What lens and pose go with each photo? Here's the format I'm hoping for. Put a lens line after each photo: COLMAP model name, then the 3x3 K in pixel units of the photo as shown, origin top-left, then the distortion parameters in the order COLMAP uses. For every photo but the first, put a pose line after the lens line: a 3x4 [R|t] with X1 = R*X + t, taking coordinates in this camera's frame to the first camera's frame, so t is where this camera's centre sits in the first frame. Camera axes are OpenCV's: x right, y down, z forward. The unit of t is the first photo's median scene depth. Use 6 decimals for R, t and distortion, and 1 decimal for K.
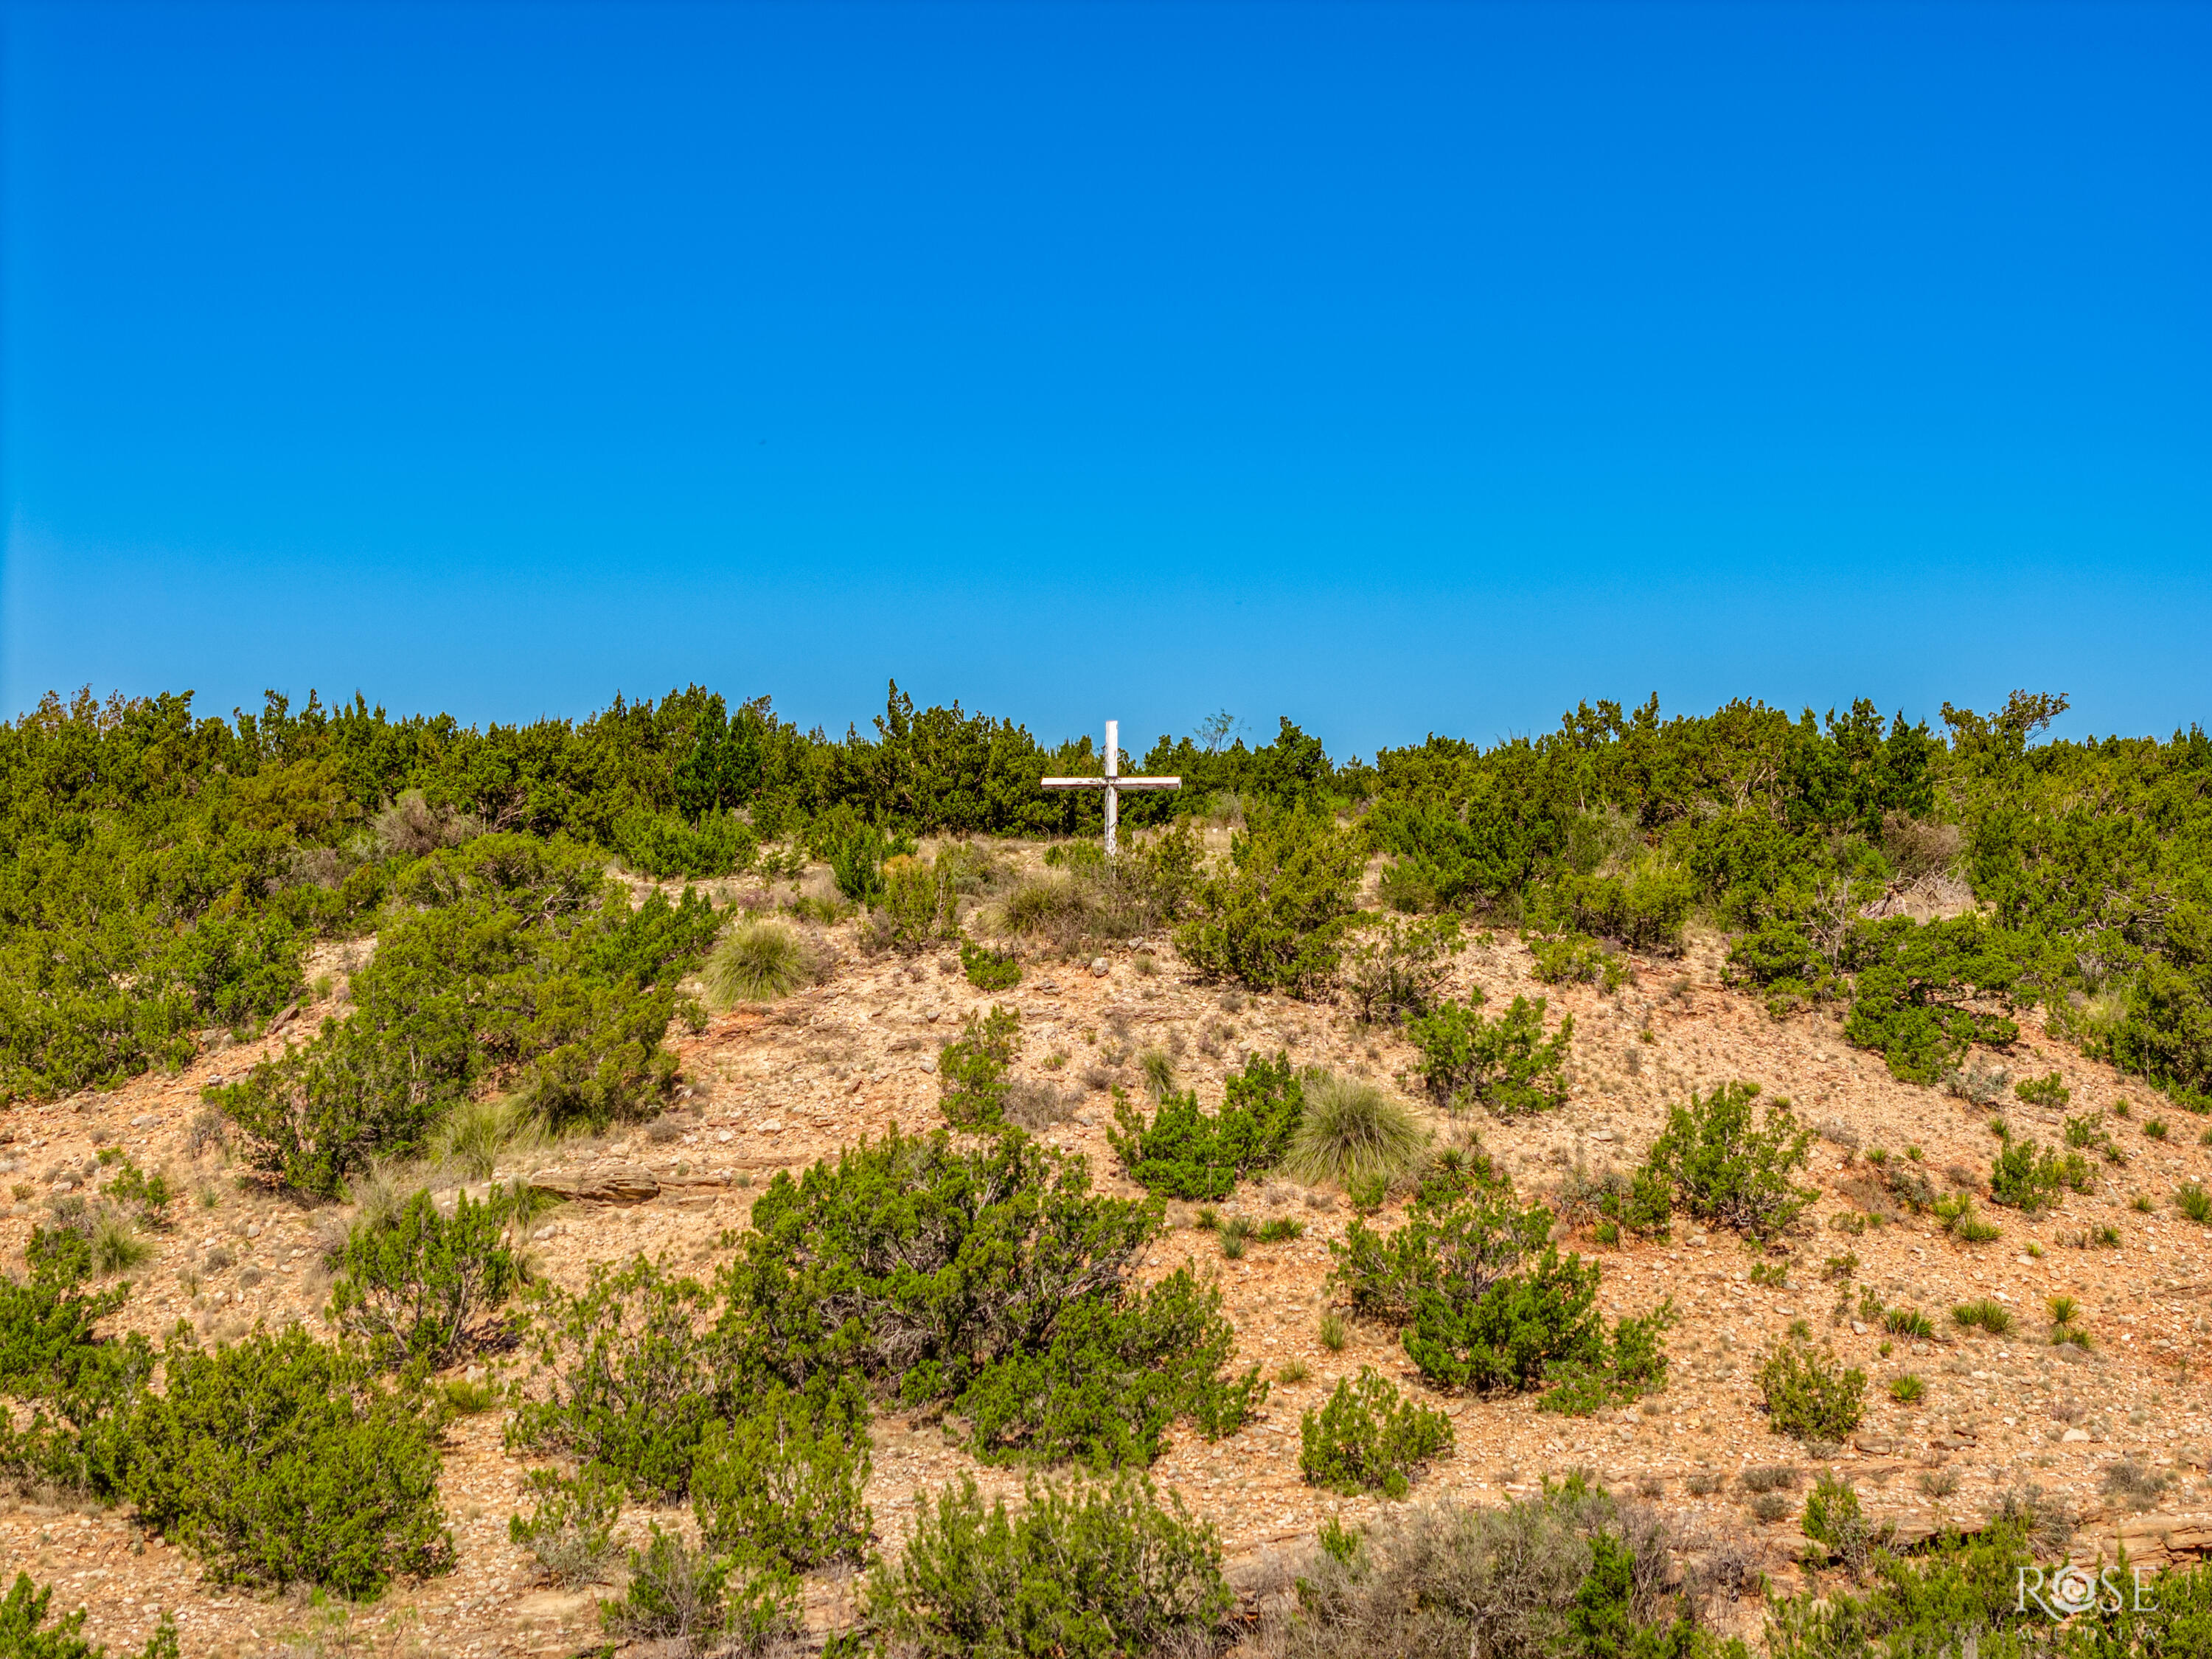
lens RADIAL K [[4347.9, 0, 1106.0], [0, 4347.9, 829.5], [0, 0, 1]] dist [0.014760, -0.133071]
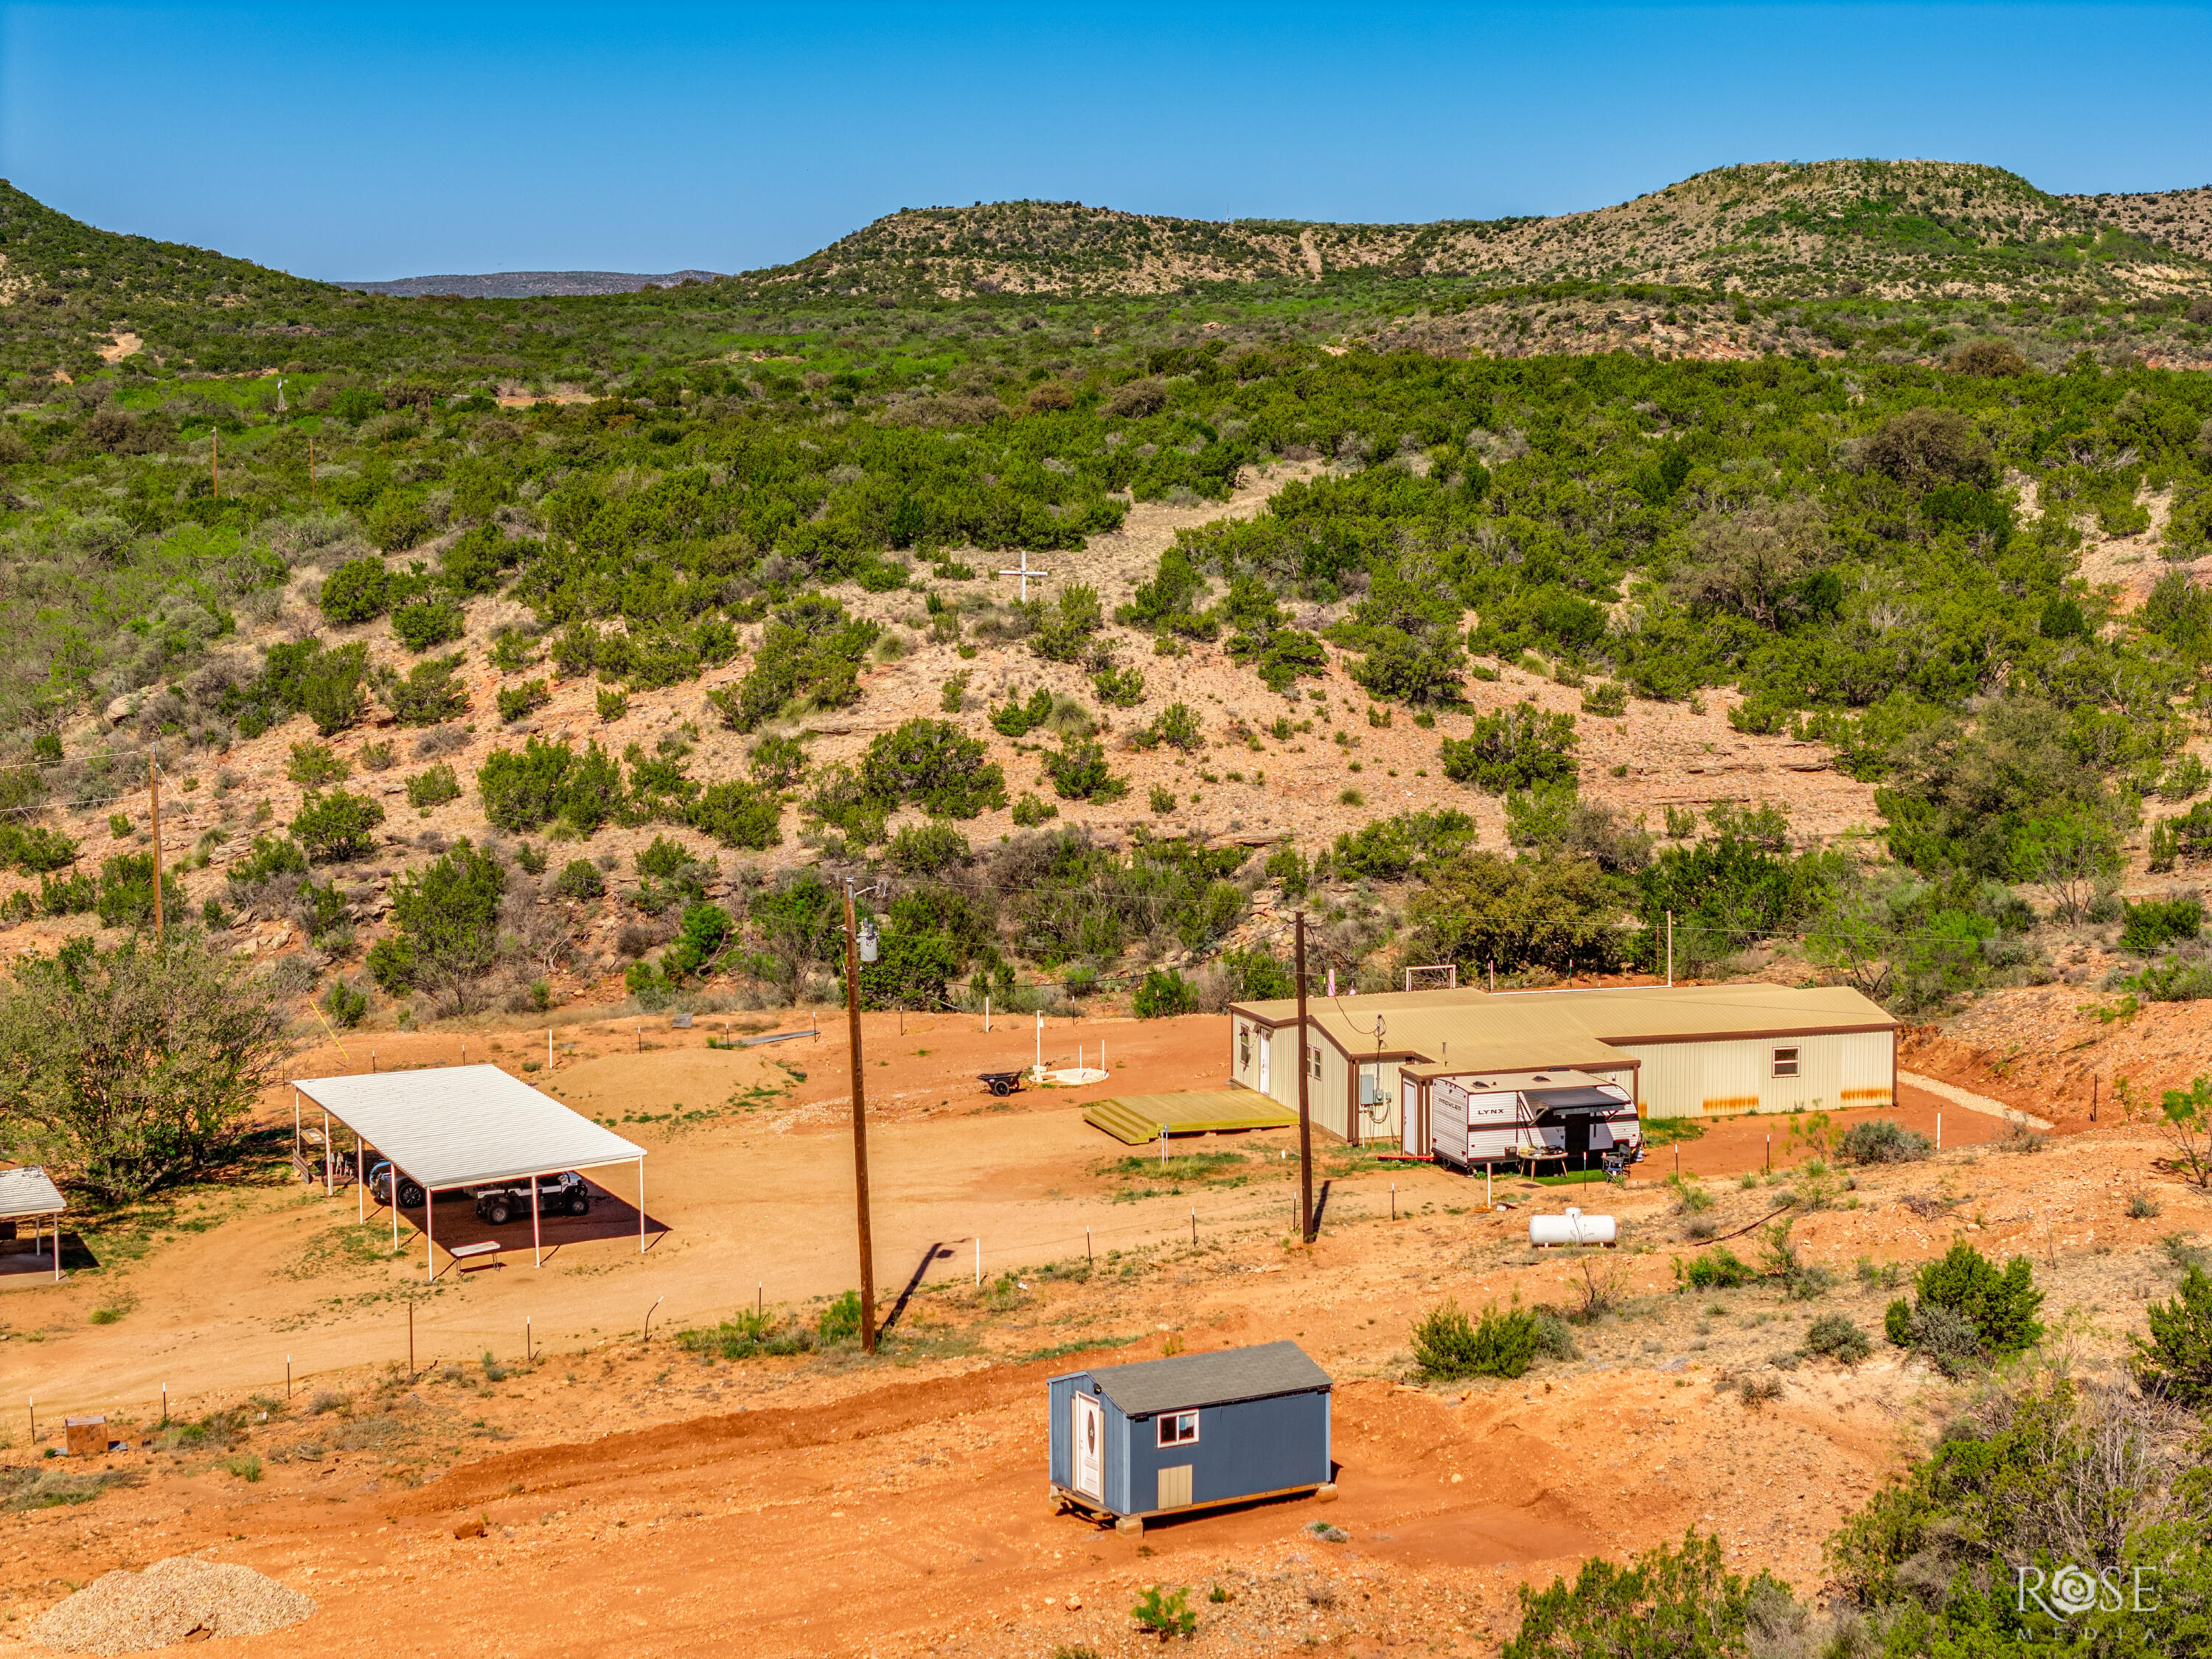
lens RADIAL K [[4347.9, 0, 1106.0], [0, 4347.9, 829.5], [0, 0, 1]] dist [0.014760, -0.133071]
pose [[0.995749, 0.008290, -0.091739, 0.373843], [0.005699, 0.988489, 0.151187, -0.323985], [0.091936, -0.151067, 0.984239, -2.115356]]
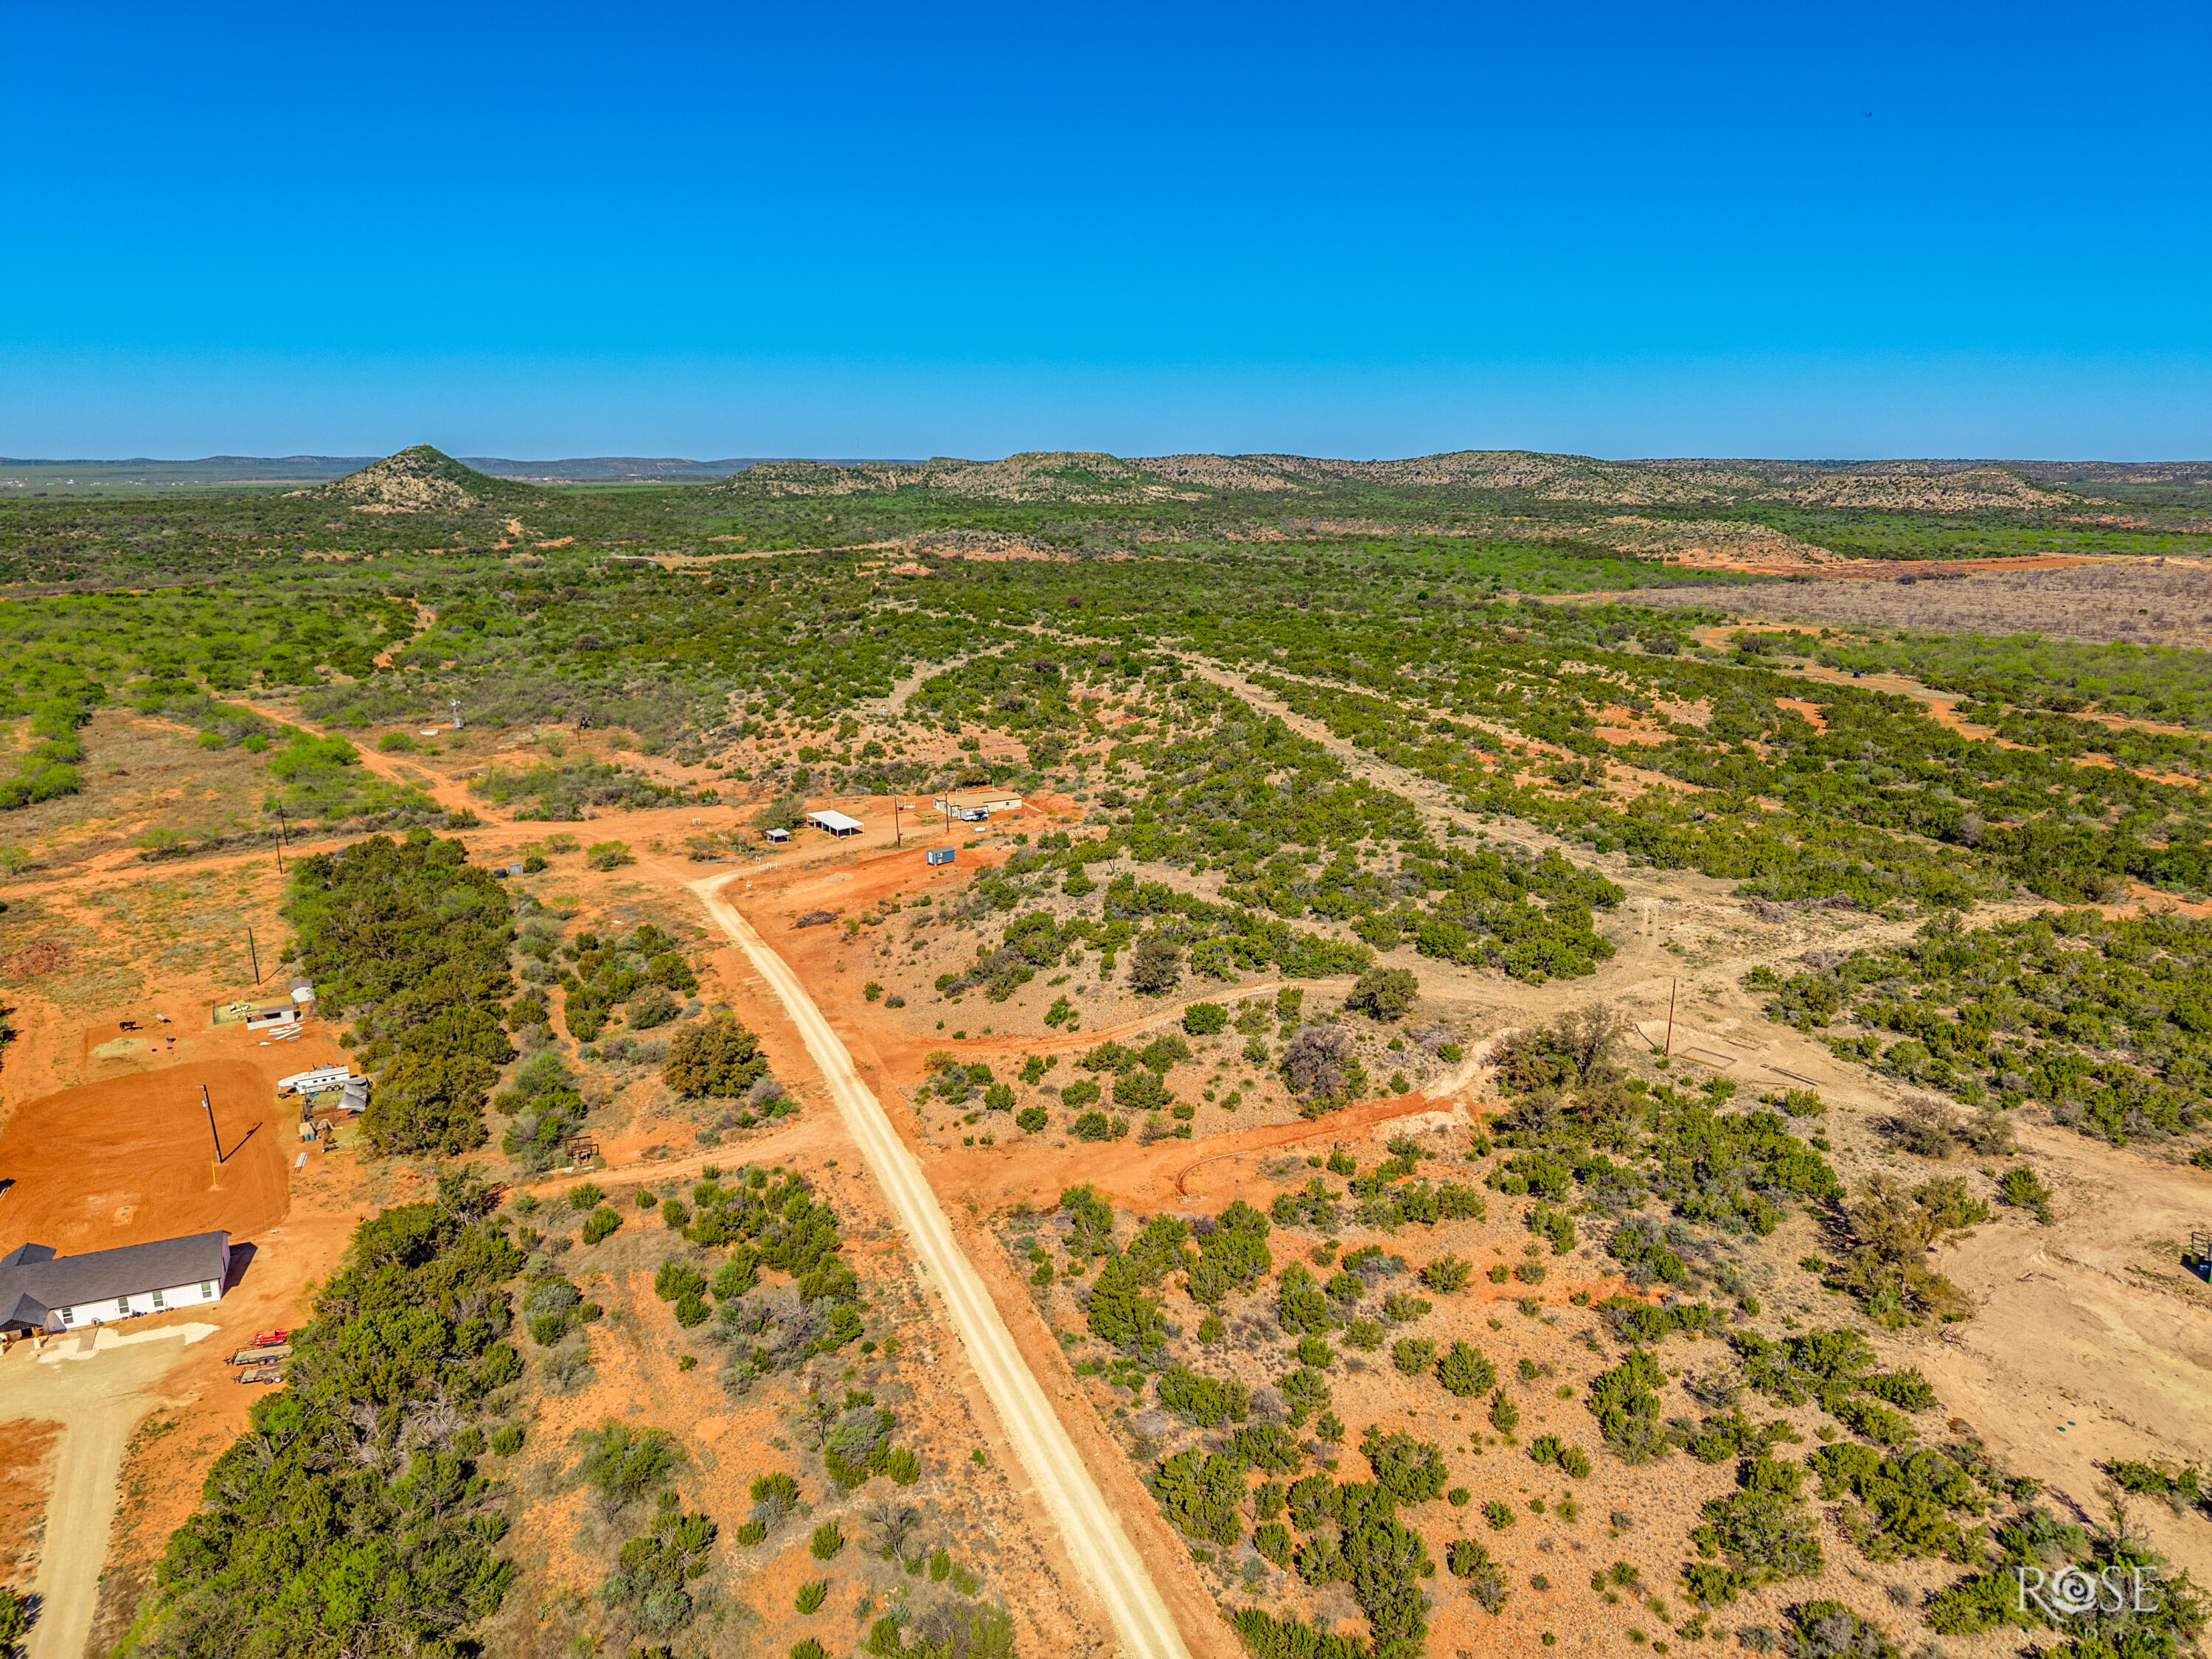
lens RADIAL K [[1469.4, 0, 1109.9], [0, 1469.4, 822.4], [0, 0, 1]] dist [0.061820, -0.113456]
pose [[0.994862, -0.020220, 0.099200, 0.345705], [-0.007126, 0.963437, 0.267839, -1.298501], [-0.100989, -0.267170, 0.958343, -5.337293]]
